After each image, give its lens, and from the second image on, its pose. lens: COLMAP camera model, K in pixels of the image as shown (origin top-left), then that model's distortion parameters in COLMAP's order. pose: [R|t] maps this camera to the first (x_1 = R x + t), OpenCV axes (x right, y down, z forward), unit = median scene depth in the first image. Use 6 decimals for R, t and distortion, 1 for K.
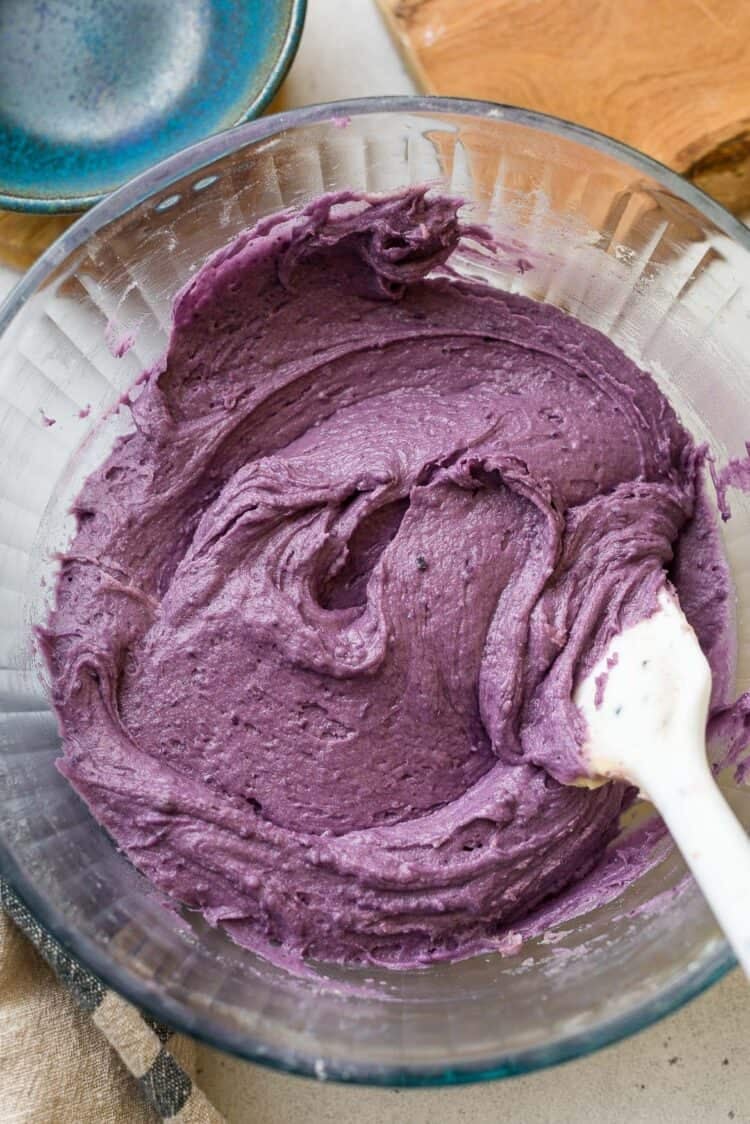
lens RADIAL K [[1911.0, 0, 385.1], [0, 1911.0, 564.9], [0, 0, 1]] dist [0.039150, 0.000000]
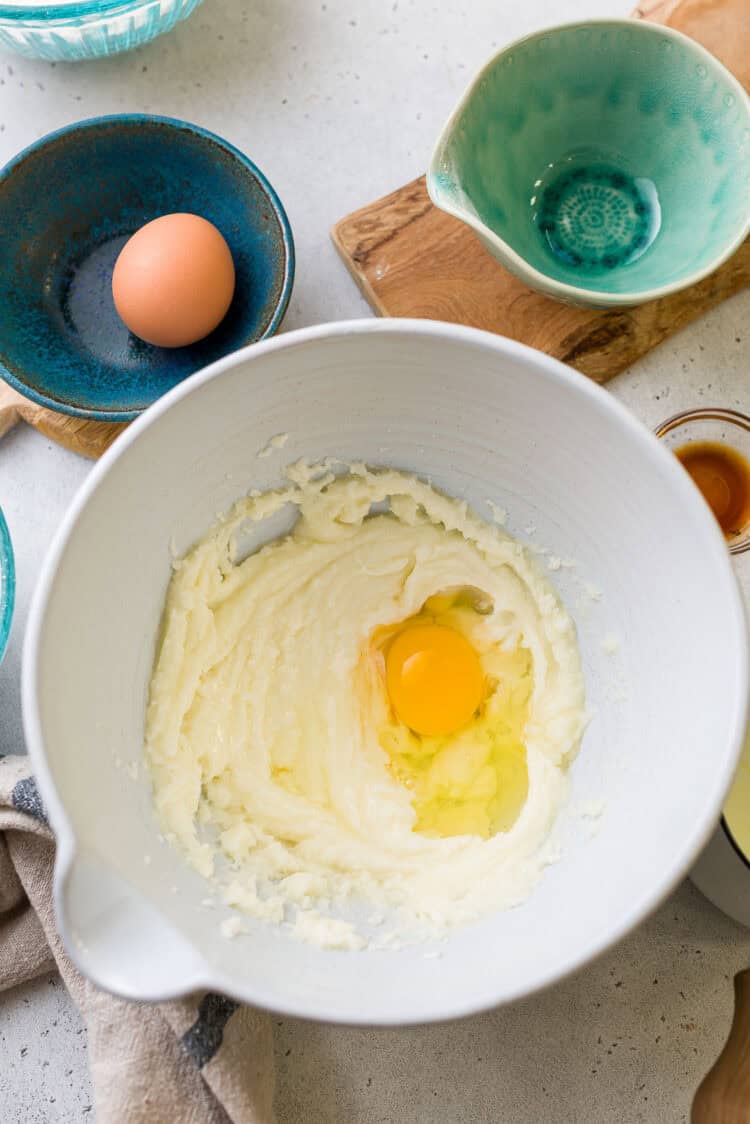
lens RADIAL K [[1911.0, 0, 369.6], [0, 1911.0, 556.8], [0, 0, 1]] dist [0.039150, 0.000000]
pose [[0.995835, -0.081726, 0.040425, -0.058372], [0.084410, 0.993980, -0.069855, 0.029465], [-0.034472, 0.072976, 0.996738, -0.388994]]
